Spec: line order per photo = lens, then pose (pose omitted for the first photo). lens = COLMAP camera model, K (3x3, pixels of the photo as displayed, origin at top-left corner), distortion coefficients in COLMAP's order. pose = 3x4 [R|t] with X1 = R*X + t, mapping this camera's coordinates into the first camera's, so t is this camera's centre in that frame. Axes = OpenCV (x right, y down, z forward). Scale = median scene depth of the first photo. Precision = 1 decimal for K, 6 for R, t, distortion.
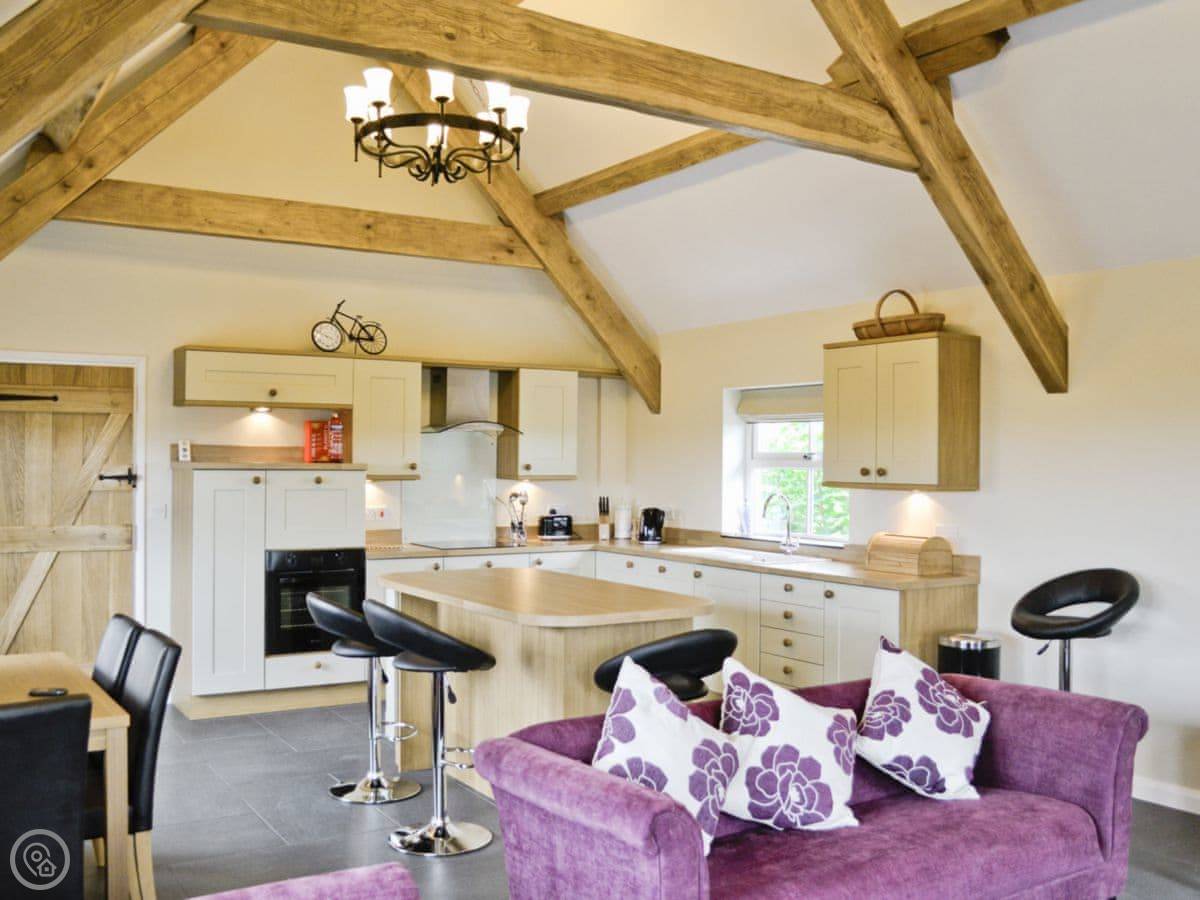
lens RADIAL K [[1148.4, 0, 600.0], [0, 1148.4, 450.0], [0, 0, 1]] dist [-0.000079, -0.000487]
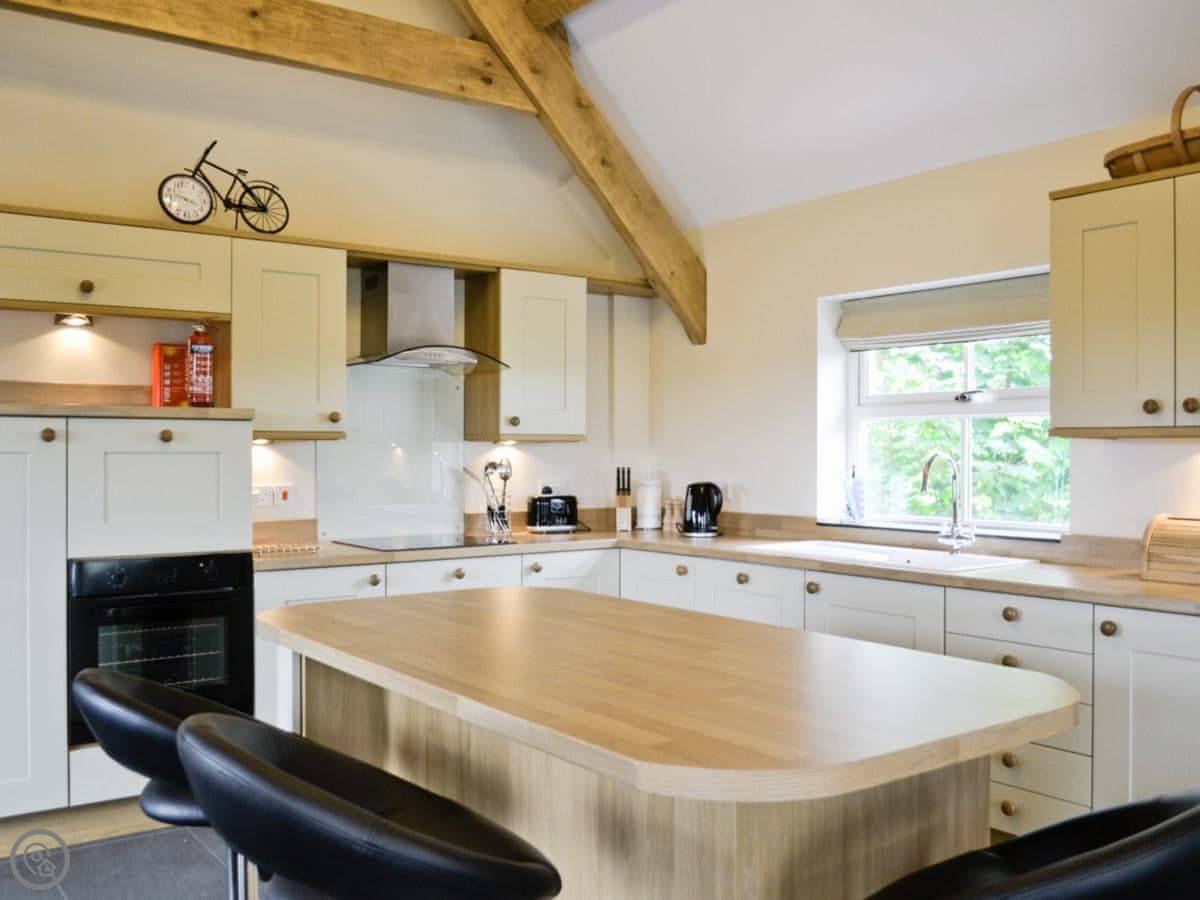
lens RADIAL K [[1056.2, 0, 600.0], [0, 1056.2, 450.0], [0, 0, 1]] dist [0.001684, 0.000355]
pose [[0.996741, -0.007207, 0.080342, -0.063878], [0.006726, 0.999958, 0.006260, 0.028328], [-0.080384, -0.005700, 0.996748, 0.409020]]
